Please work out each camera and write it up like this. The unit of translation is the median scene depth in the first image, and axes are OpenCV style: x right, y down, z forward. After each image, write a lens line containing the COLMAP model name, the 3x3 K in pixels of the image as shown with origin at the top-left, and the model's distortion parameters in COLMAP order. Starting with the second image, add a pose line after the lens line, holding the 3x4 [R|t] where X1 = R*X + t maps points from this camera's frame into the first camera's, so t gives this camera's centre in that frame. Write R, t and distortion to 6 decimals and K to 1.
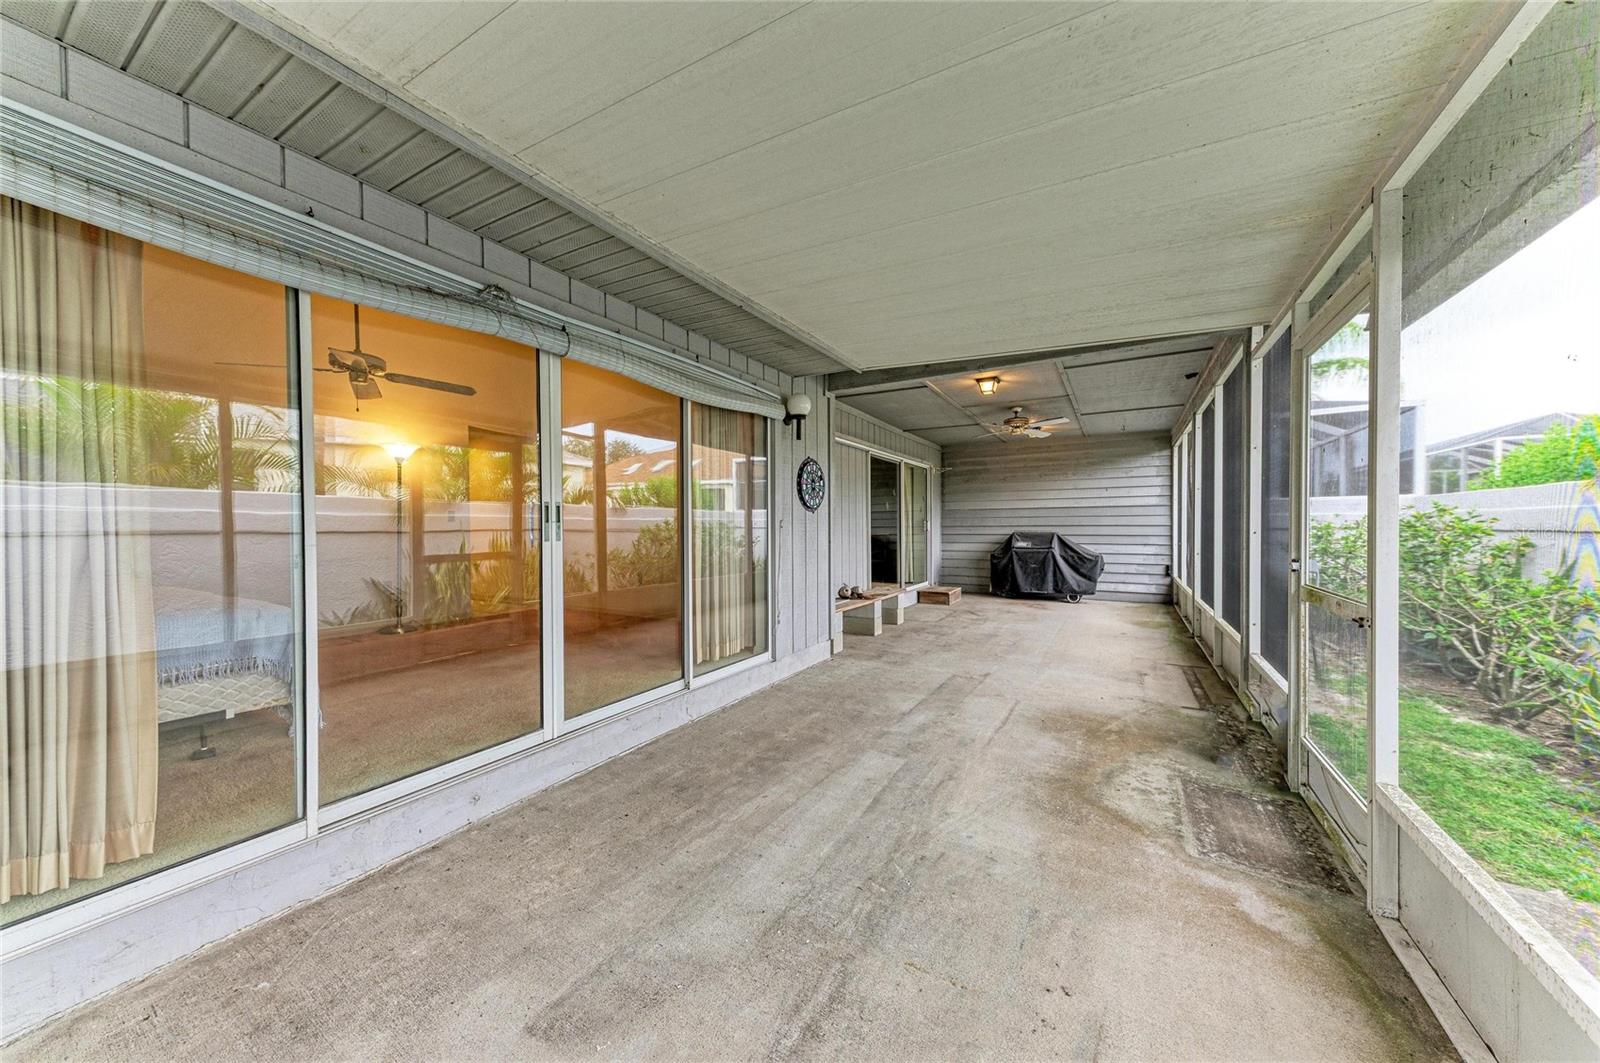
lens RADIAL K [[541.1, 0, 799.6], [0, 541.1, 526.3], [0, 0, 1]] dist [0.014366, -0.001701]
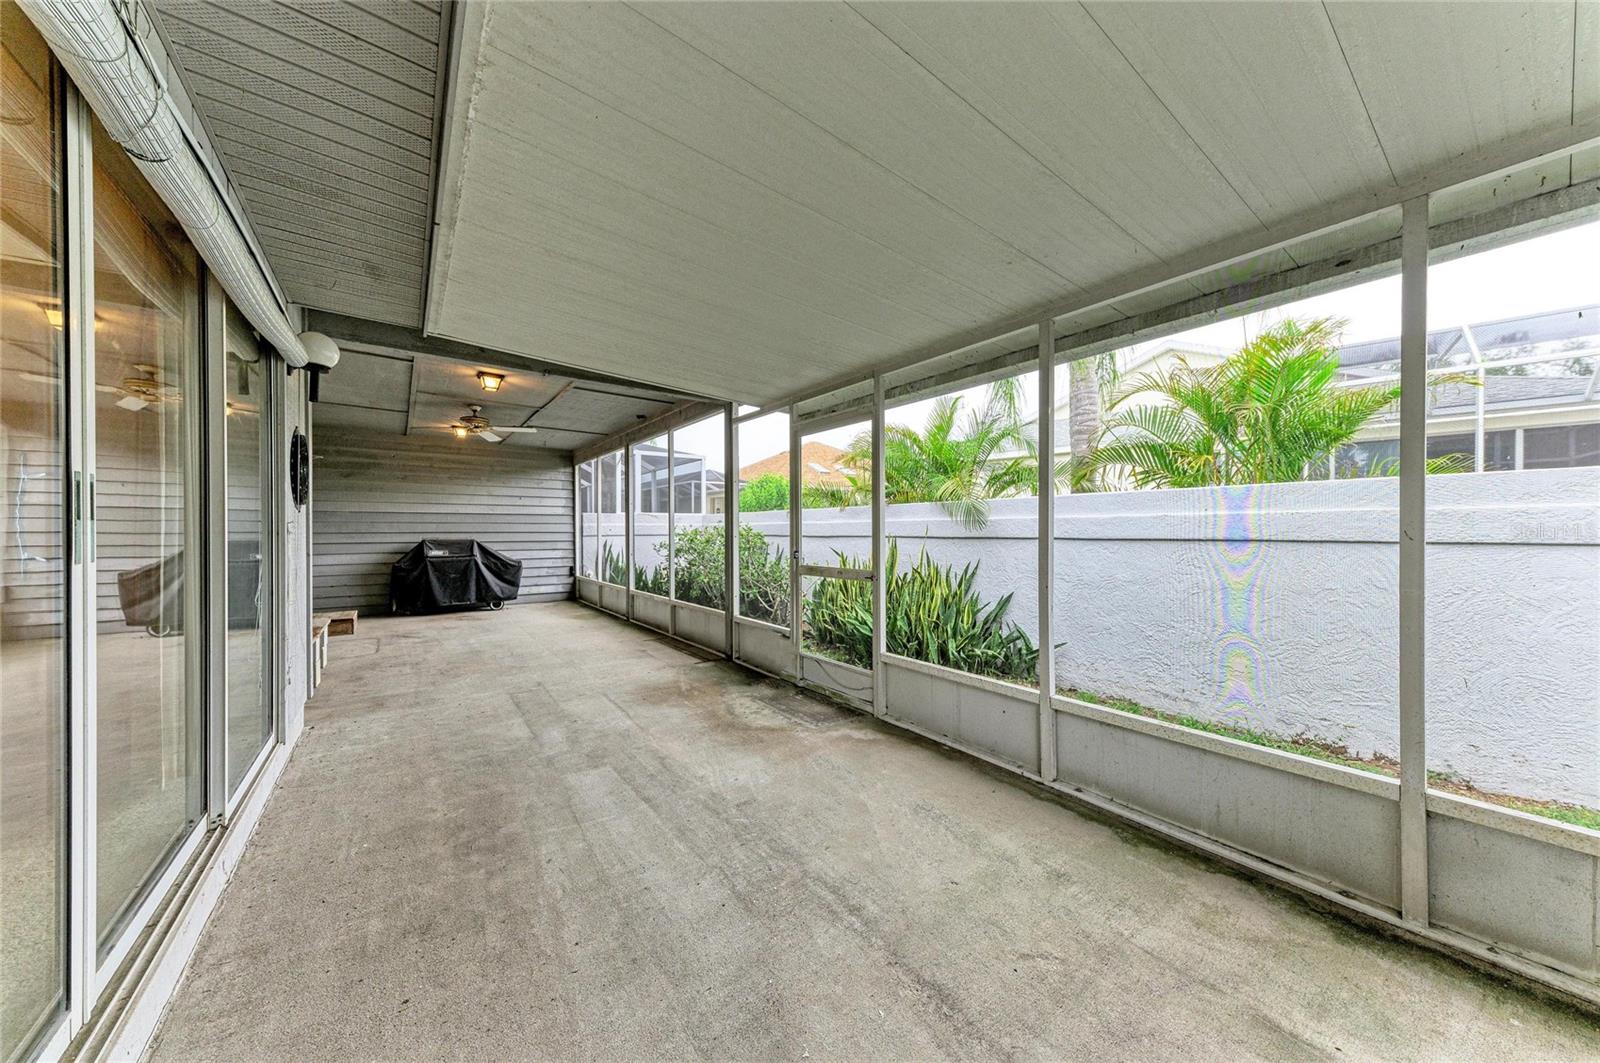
lens RADIAL K [[541.1, 0, 799.9], [0, 541.1, 536.7], [0, 0, 1]] dist [0.014366, -0.001701]
pose [[0.381571, -0.006184, 0.924319, -0.438827], [0.000180, 0.999978, 0.006616, 0.000676], [-0.924340, -0.002358, 0.381564, 0.215904]]
